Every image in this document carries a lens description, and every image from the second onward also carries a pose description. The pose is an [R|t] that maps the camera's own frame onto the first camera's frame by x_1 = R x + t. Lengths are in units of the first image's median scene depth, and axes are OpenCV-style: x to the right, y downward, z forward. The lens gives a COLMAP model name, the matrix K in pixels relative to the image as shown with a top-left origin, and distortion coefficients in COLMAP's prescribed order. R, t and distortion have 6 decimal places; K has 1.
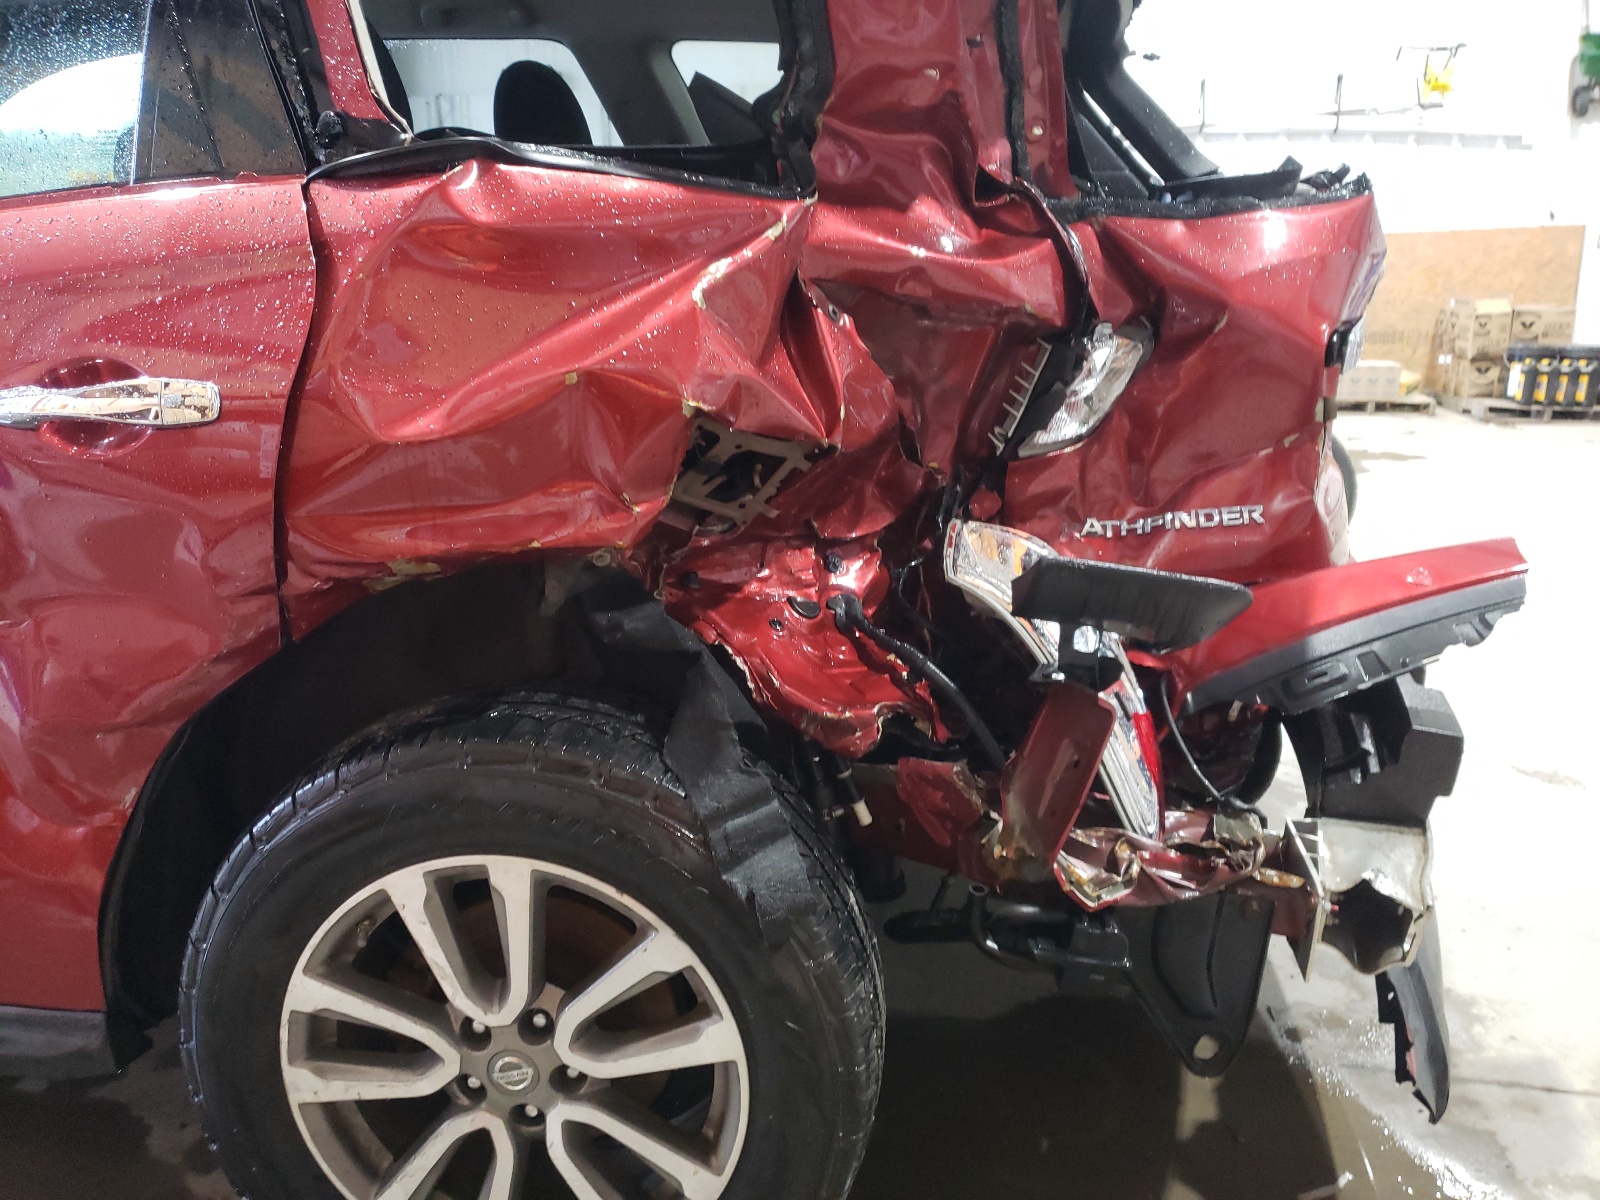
lens RADIAL K [[1222.2, 0, 800.0], [0, 1222.2, 600.0], [0, 0, 1]] dist [0.000777, 0.001933]
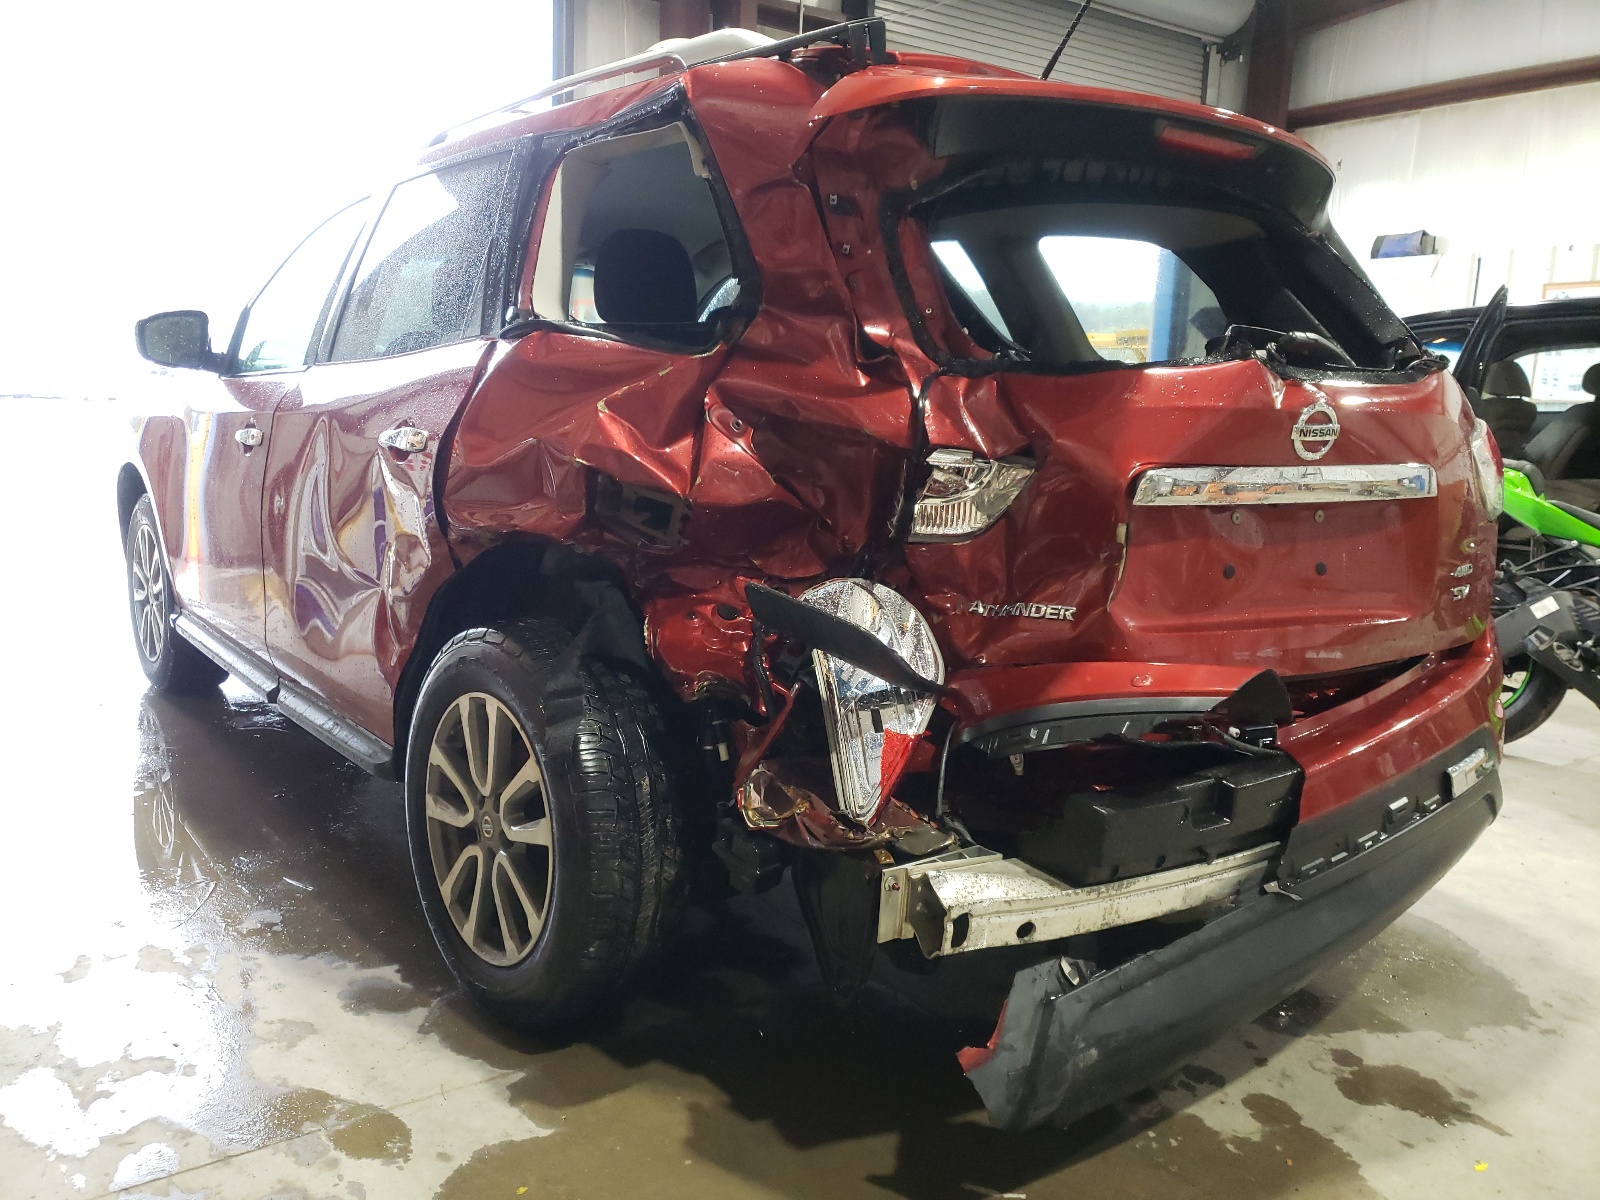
lens RADIAL K [[1222.2, 0, 800.0], [0, 1222.2, 600.0], [0, 0, 1]] dist [0.000777, 0.001933]
pose [[0.754271, 0.155942, -0.637775, 1.178676], [-0.223798, 0.974276, -0.026457, 0.012395], [0.617243, 0.162688, 0.769768, -0.141999]]
